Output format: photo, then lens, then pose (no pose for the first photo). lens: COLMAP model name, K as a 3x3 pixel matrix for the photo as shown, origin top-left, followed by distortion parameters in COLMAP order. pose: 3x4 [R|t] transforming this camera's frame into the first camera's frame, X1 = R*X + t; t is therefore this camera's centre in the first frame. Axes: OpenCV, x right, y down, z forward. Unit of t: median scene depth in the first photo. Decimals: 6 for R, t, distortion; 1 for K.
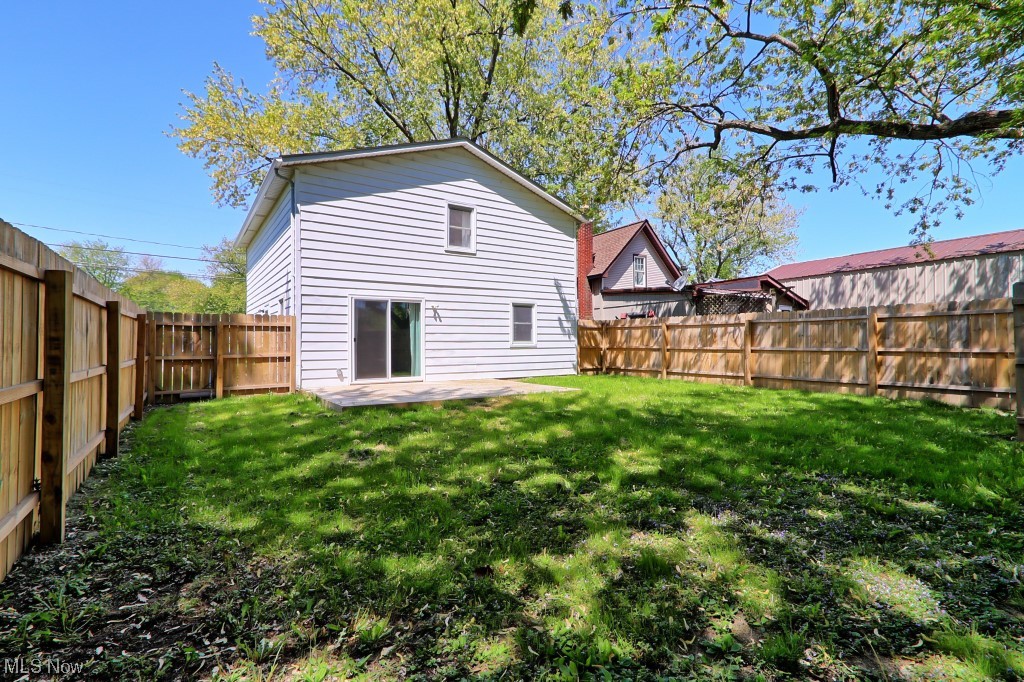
lens RADIAL K [[481.2, 0, 510.4], [0, 481.2, 334.1], [0, 0, 1]] dist [0.044821, -0.000108]
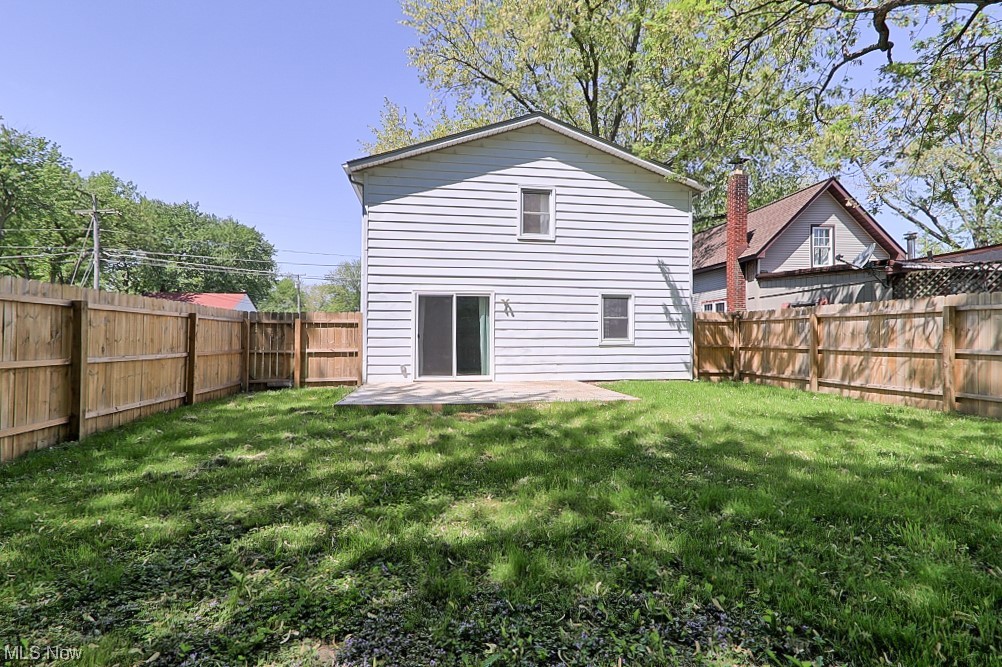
lens RADIAL K [[469.4, 0, 502.6], [0, 469.4, 329.3], [0, 0, 1]] dist [0.018877, 0.039906]
pose [[0.909661, -0.003703, -0.415334, 0.202177], [0.002615, 0.999991, -0.003190, 0.001205], [0.415343, 0.001815, 0.909663, 0.166318]]
